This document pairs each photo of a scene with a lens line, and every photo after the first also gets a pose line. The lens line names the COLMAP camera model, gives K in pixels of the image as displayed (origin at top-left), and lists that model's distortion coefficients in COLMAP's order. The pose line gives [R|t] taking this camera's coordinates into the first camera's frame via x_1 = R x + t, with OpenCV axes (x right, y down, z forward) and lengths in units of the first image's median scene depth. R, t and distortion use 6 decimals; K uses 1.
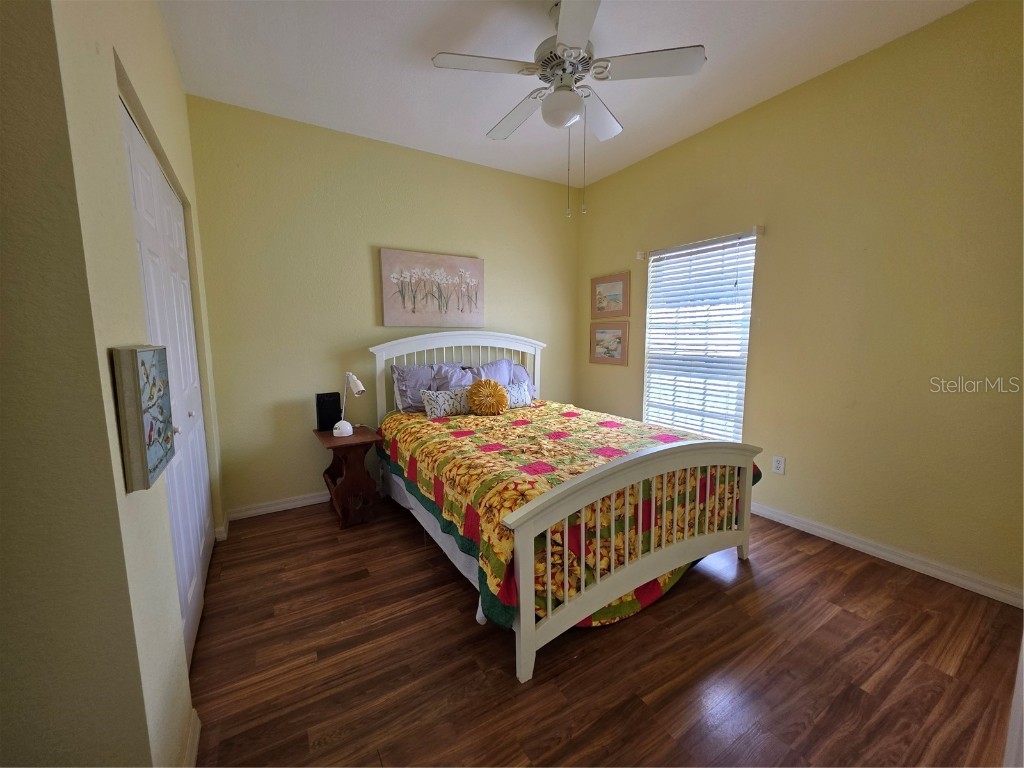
lens RADIAL K [[409.2, 0, 511.4], [0, 409.2, 381.7], [0, 0, 1]] dist [0.001155, 0.000311]
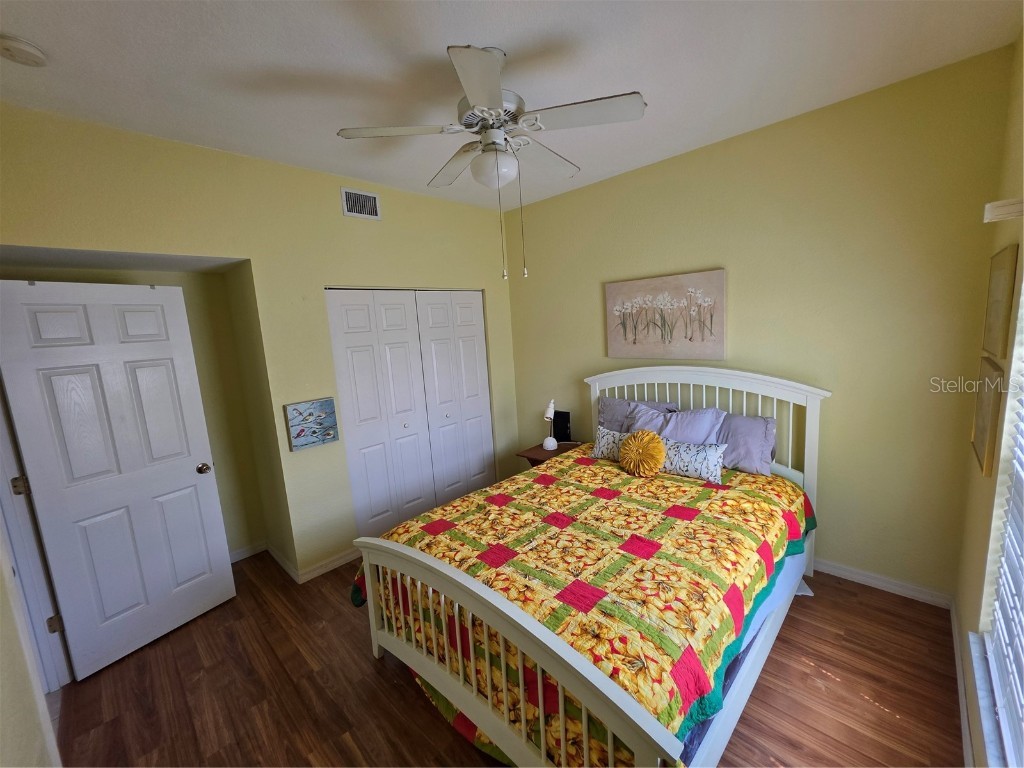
lens RADIAL K [[409.2, 0, 515.2], [0, 409.2, 384.1], [0, 0, 1]] dist [0.001155, 0.000311]
pose [[0.249055, 0.133050, -0.959307, 0.645030], [-0.047903, 0.990999, 0.125009, -0.188079], [0.967304, 0.014819, 0.253187, 0.505565]]
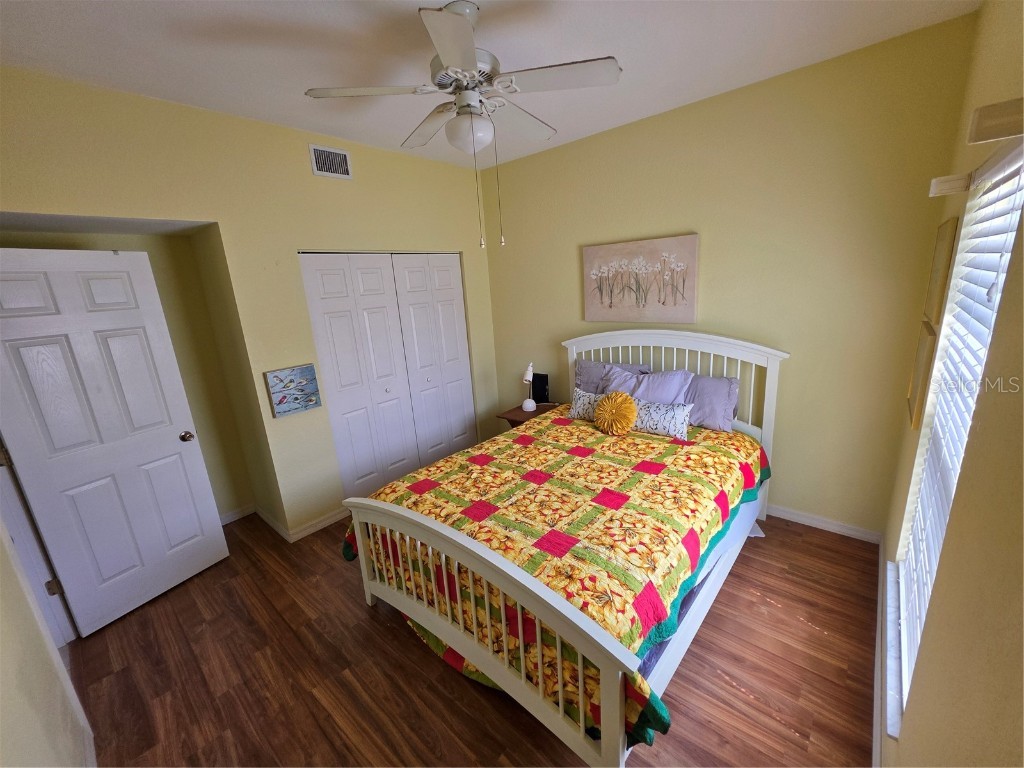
lens RADIAL K [[409.2, 0, 516.1], [0, 409.2, 383.4], [0, 0, 1]] dist [0.001155, 0.000311]
pose [[0.299213, 0.220393, -0.928385, 0.668644], [-0.044378, 0.975121, 0.217185, -0.201350], [0.953154, -0.023785, 0.301550, 0.500252]]
